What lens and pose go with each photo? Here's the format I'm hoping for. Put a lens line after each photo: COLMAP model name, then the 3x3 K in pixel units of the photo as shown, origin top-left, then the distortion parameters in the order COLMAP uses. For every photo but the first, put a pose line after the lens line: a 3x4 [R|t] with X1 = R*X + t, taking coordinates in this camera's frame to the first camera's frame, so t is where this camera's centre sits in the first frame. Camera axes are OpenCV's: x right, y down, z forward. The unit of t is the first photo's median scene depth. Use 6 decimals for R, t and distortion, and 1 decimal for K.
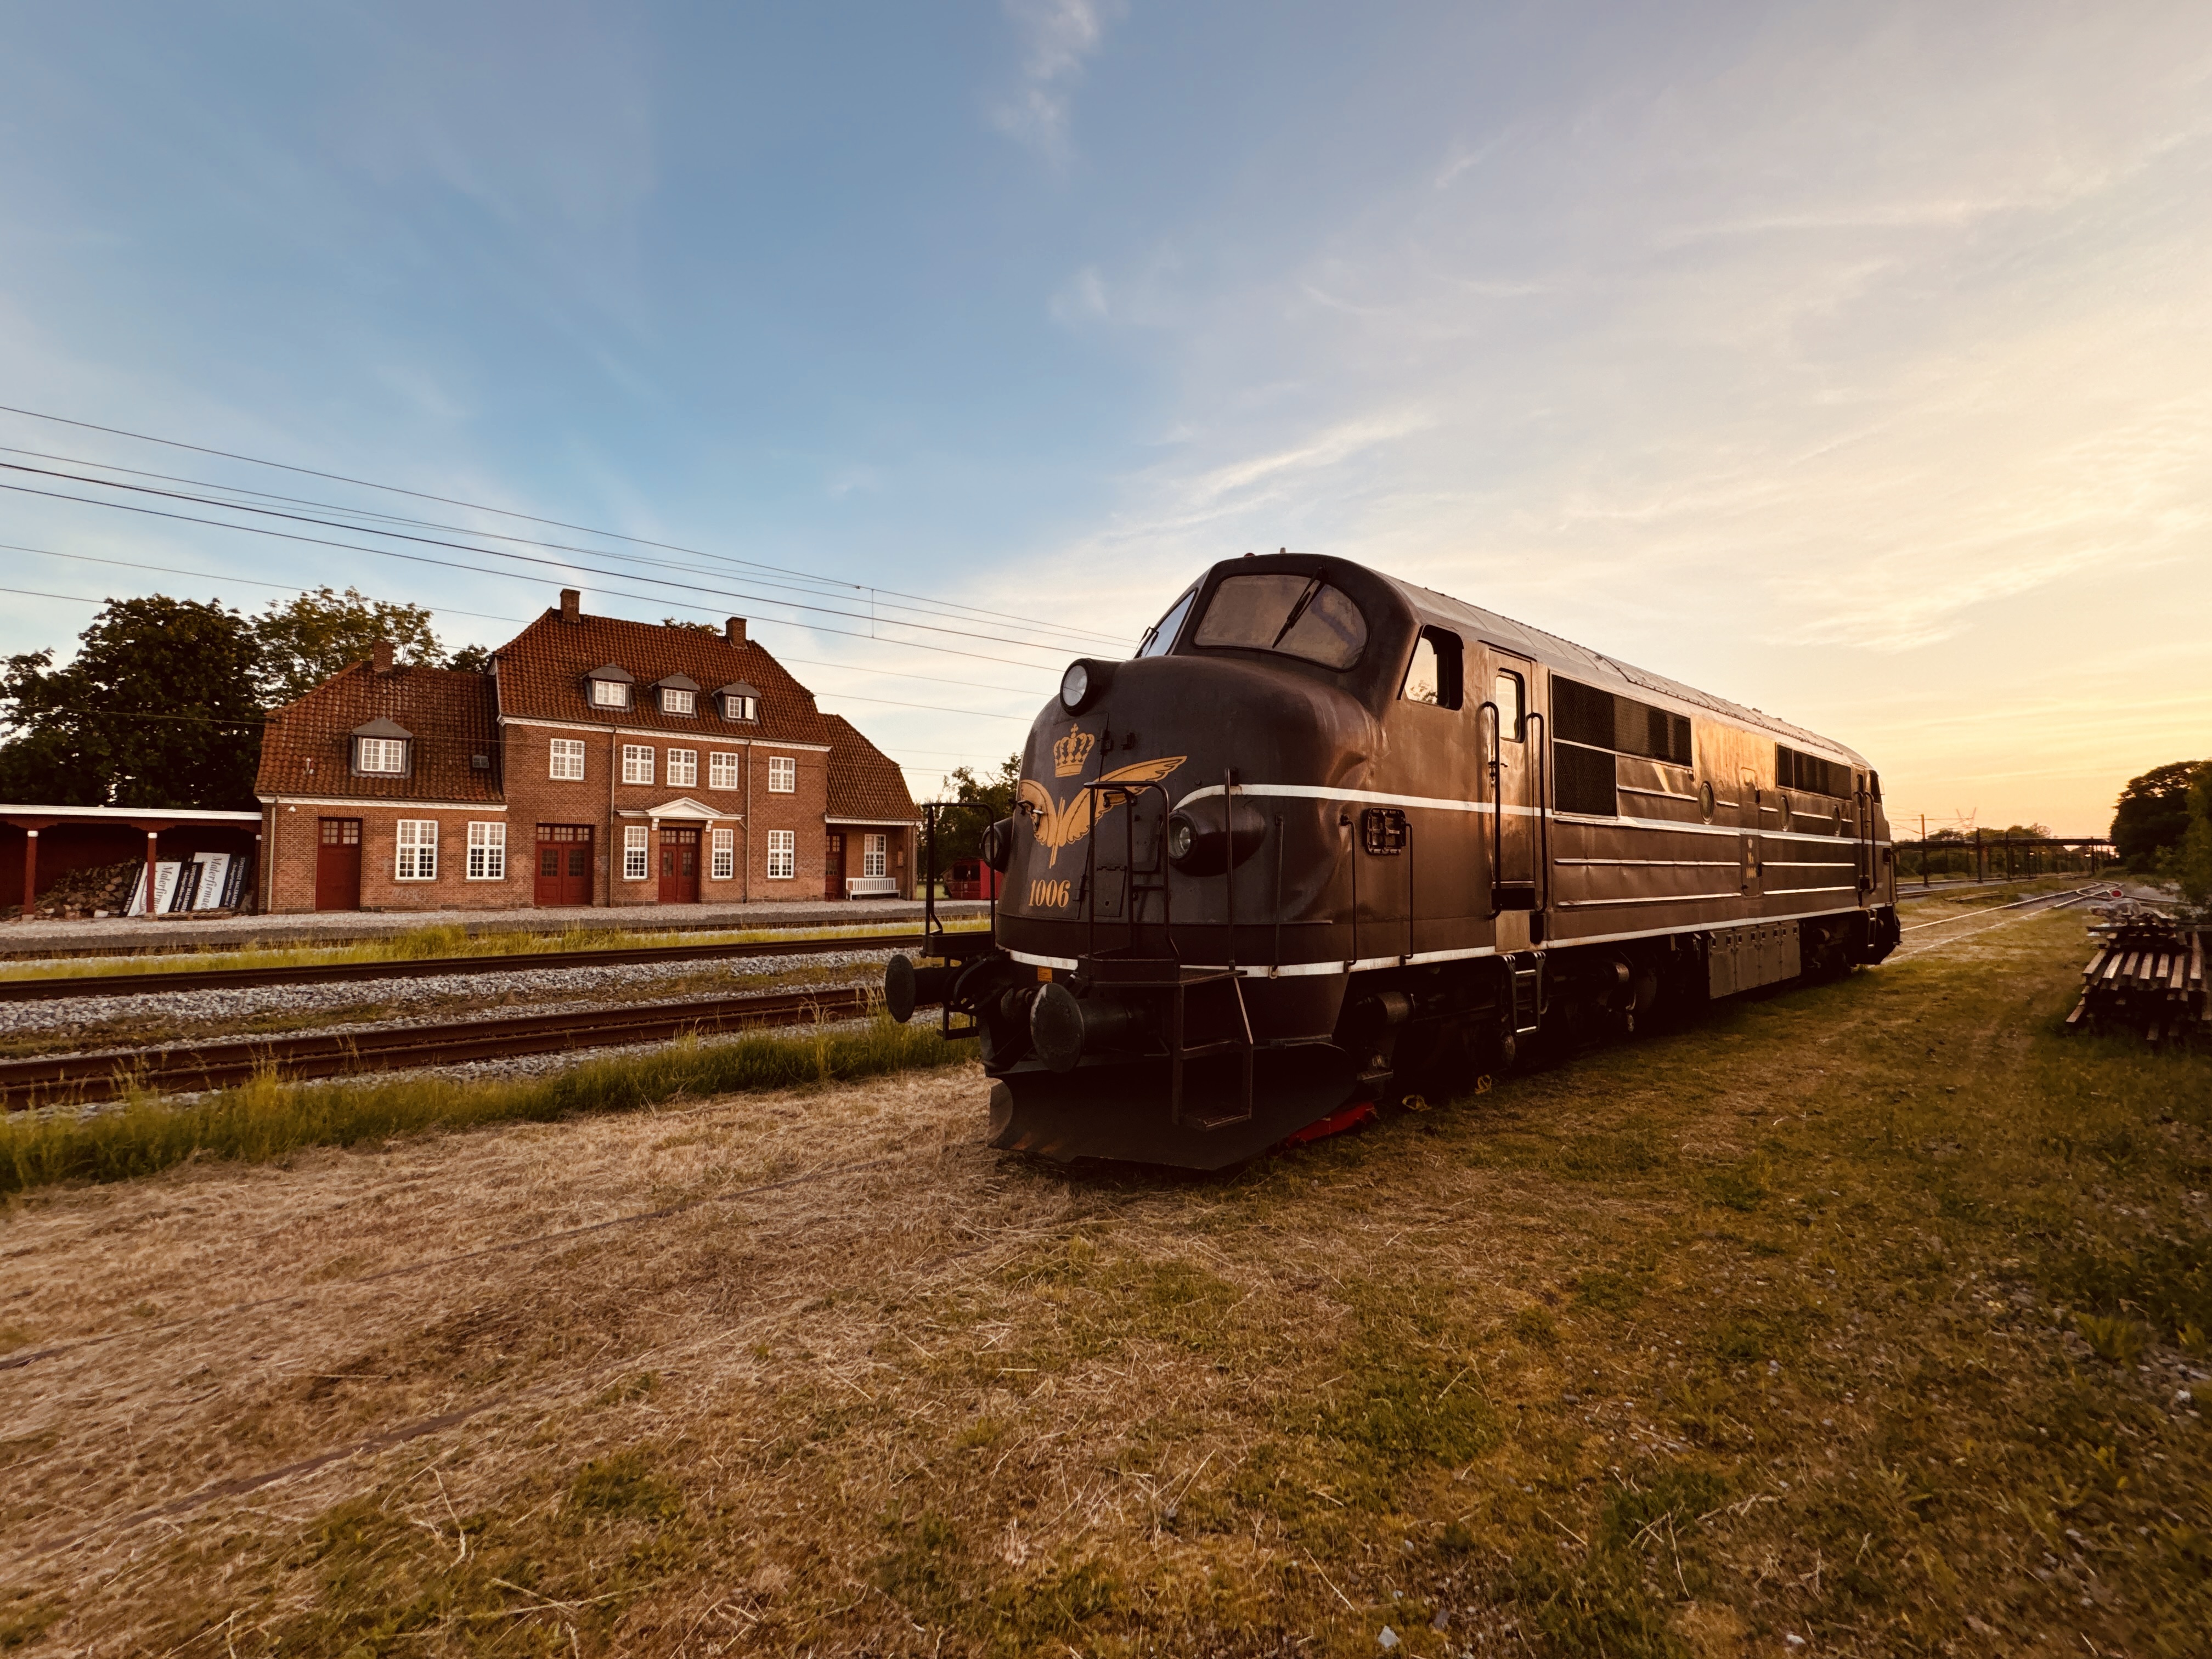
lens RADIAL K [[881.2, 0, 1106.0], [0, 881.2, 829.5], [0, 0, 1]] dist [0.000645, 0.000325]
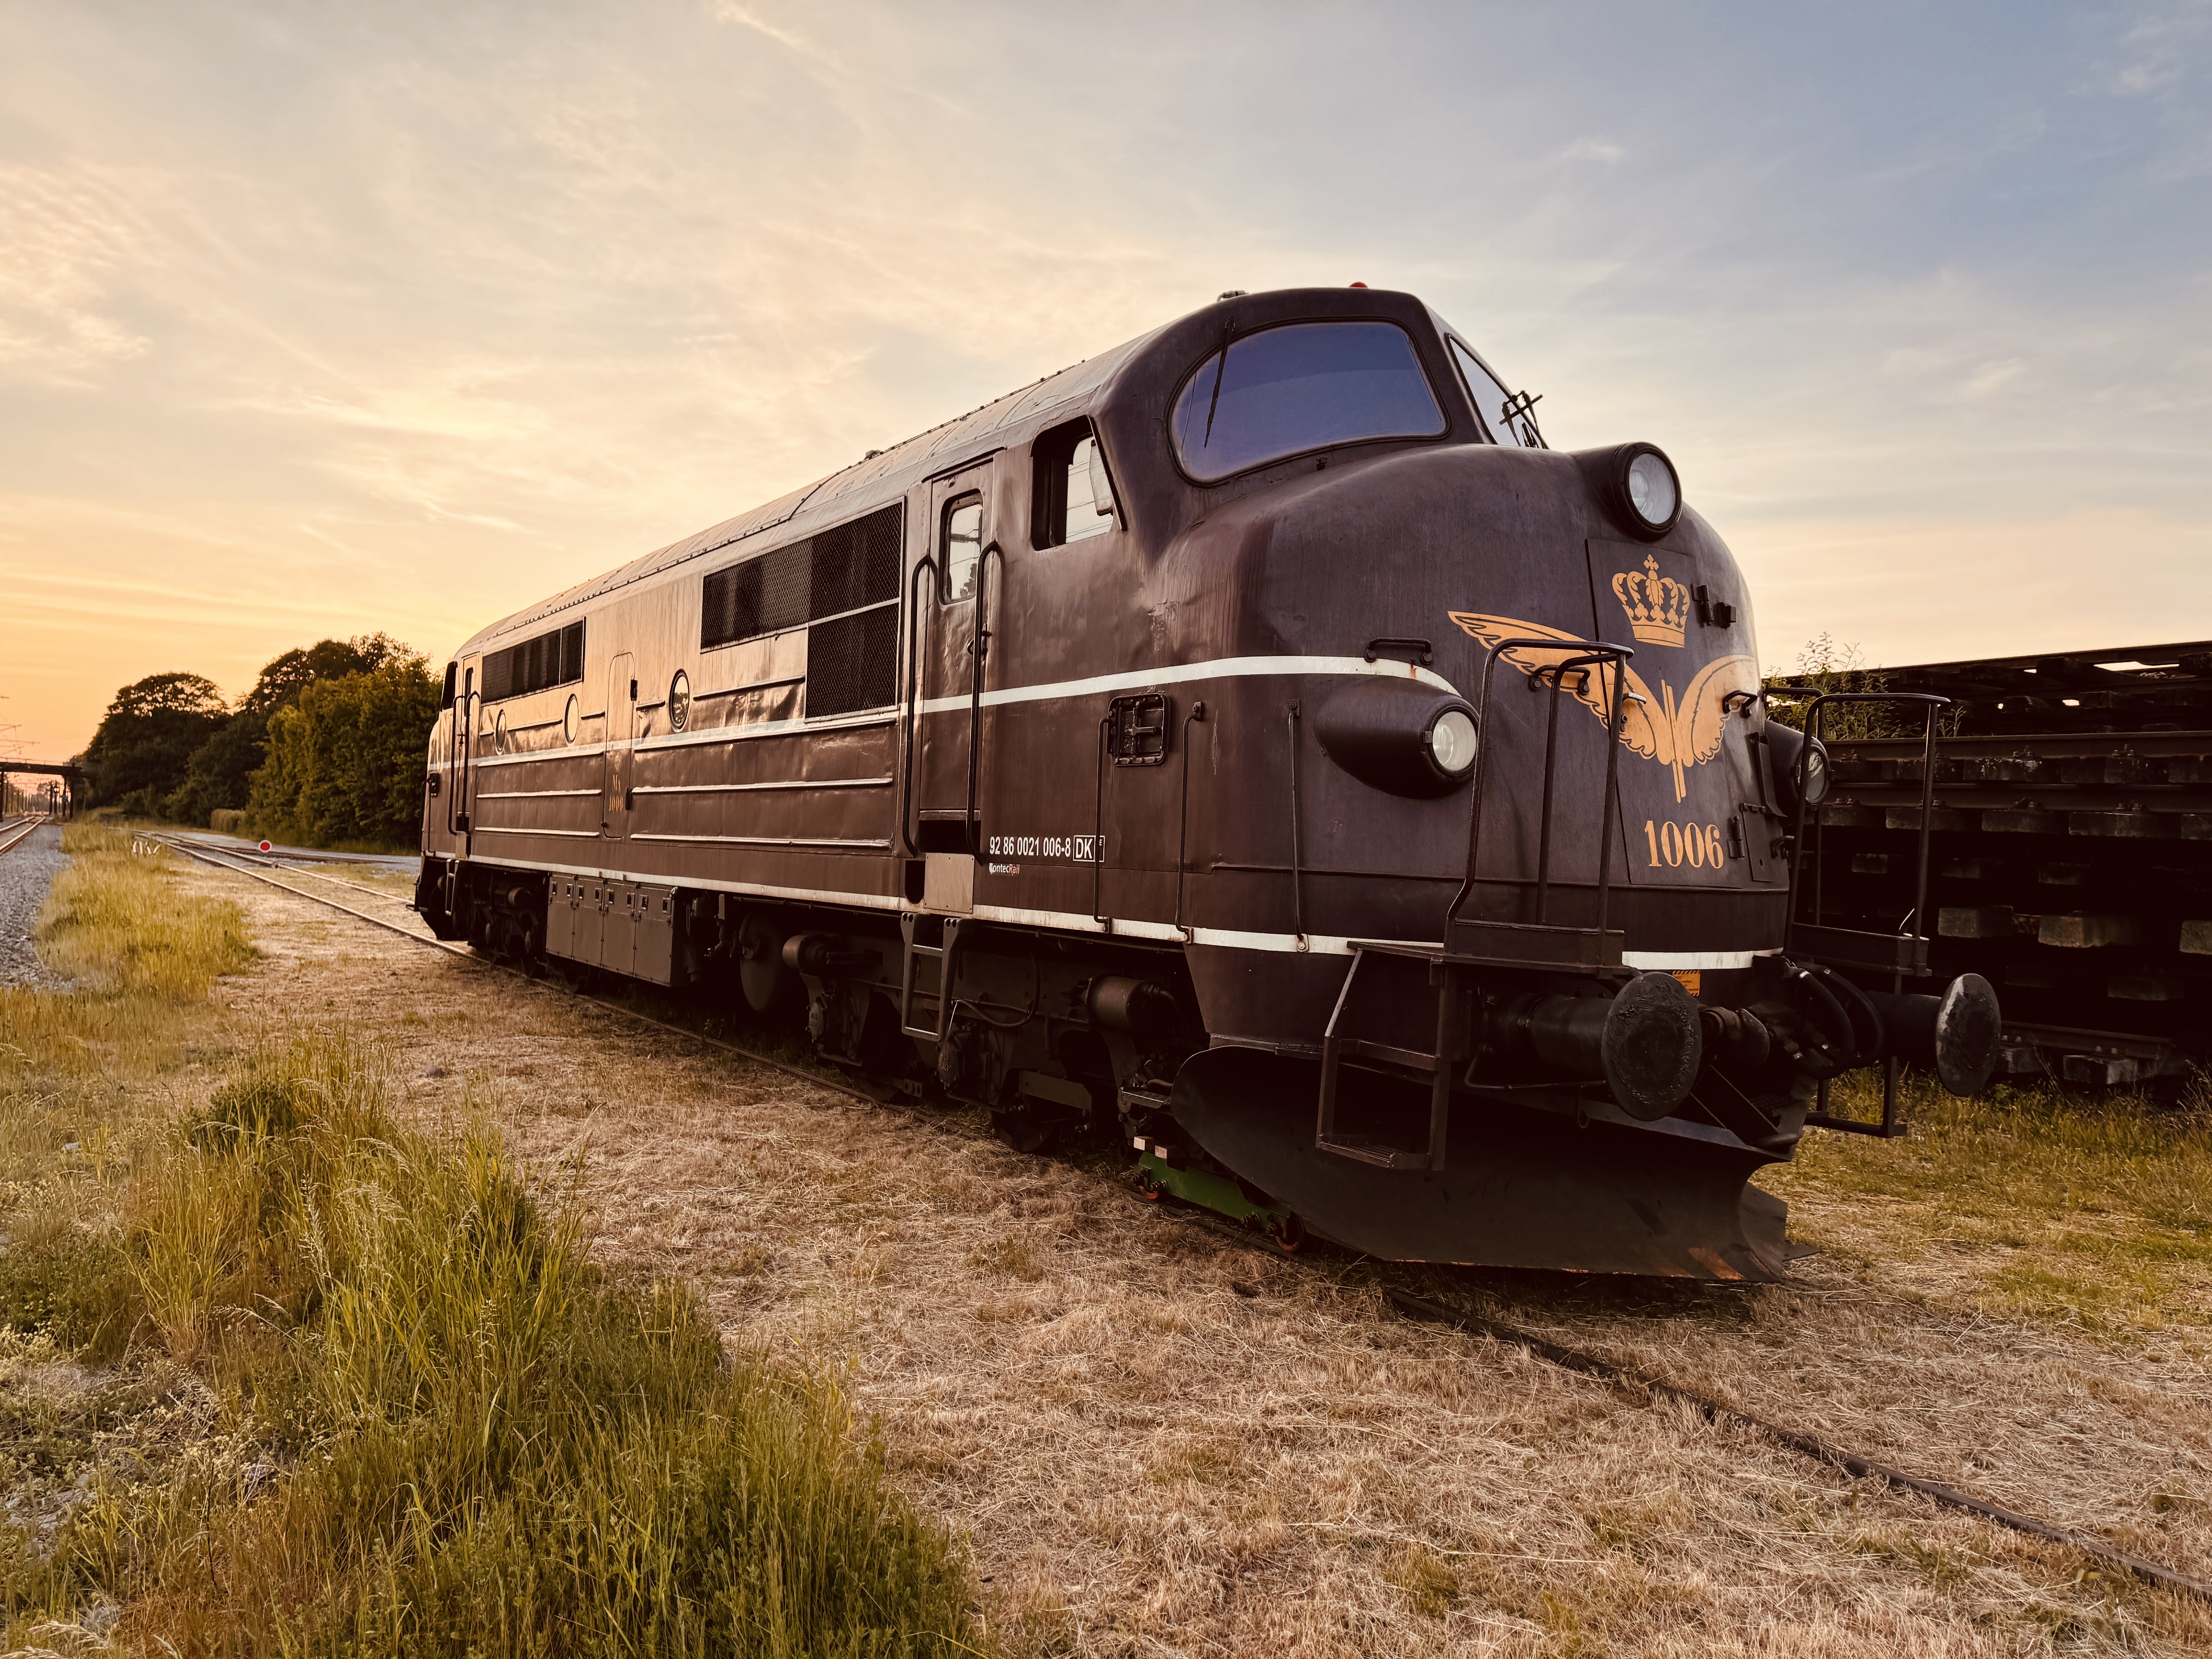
lens RADIAL K [[1571.2, 0, 1106.0], [0, 1571.2, 829.5], [0, 0, 1]] dist [0.038892, -0.000369]
pose [[0.101712, 0.019273, 0.994627, -1.136138], [-0.084367, 0.996378, -0.010679, 0.105007], [-0.991230, -0.082827, 0.102969, 1.263915]]
